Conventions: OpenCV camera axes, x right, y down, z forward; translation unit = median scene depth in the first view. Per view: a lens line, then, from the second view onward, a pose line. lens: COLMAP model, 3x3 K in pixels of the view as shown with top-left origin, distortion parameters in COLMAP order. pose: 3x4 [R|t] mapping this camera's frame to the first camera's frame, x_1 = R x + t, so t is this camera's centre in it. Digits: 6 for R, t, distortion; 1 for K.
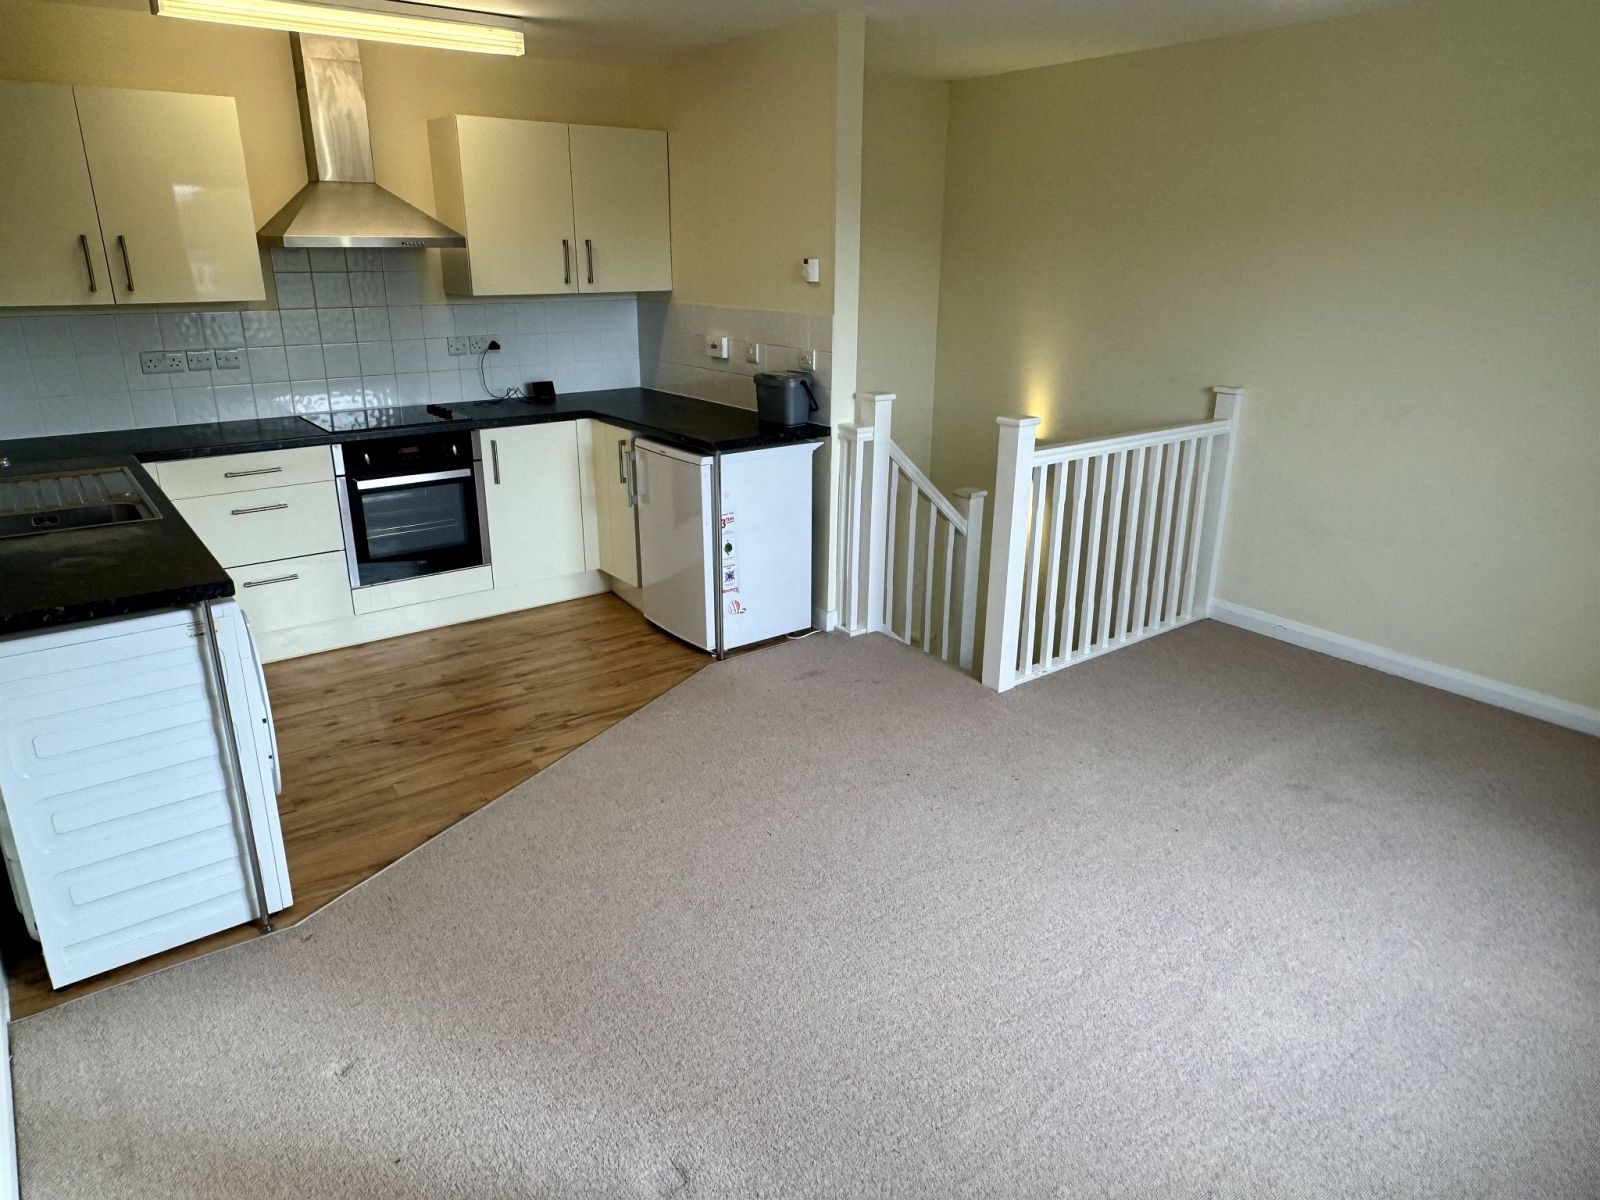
lens RADIAL K [[1027.2, 0, 788.5], [0, 1027.2, 601.3], [0, 0, 1]] dist [-0.010604, -0.000466]
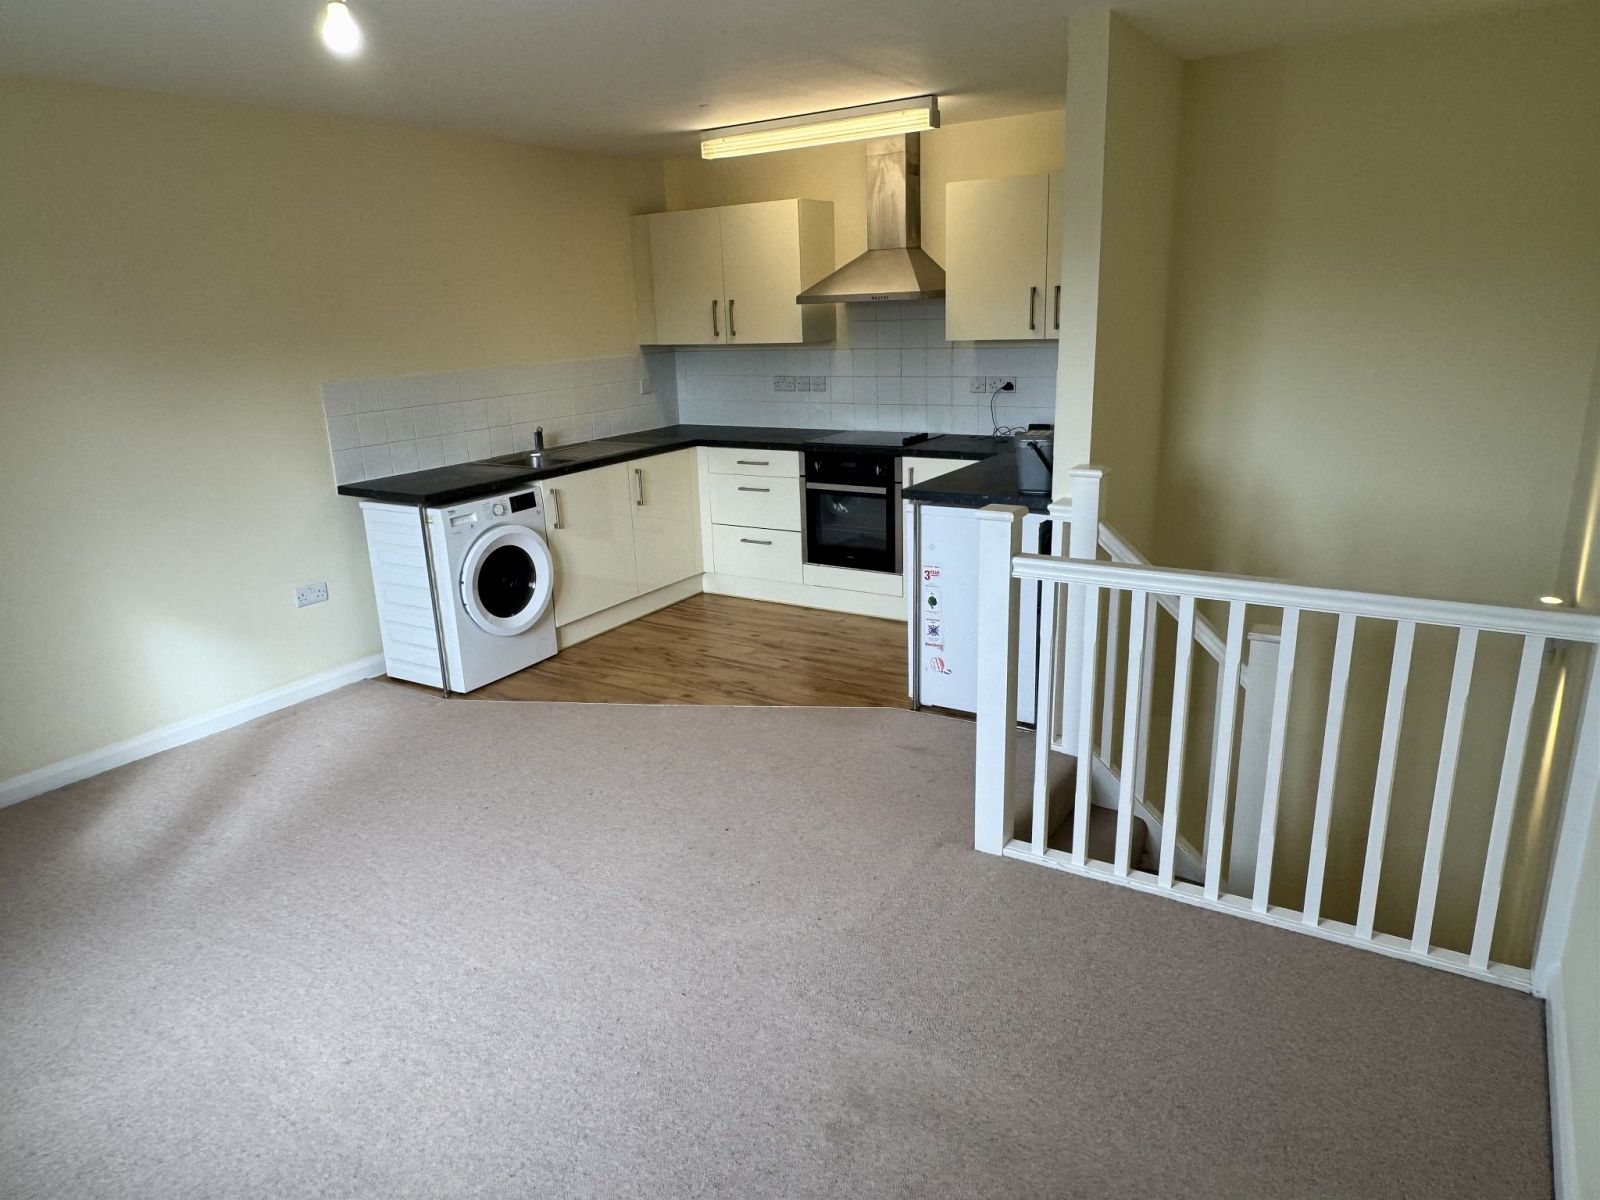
lens RADIAL K [[1027.2, 0, 788.0], [0, 1027.2, 599.2], [0, 0, 1]] dist [-0.010604, -0.000466]
pose [[0.342885, 0.241186, -0.907887, 0.785399], [-0.266373, 0.951771, 0.152242, -0.167133], [0.900819, 0.189635, 0.390593, 0.499273]]
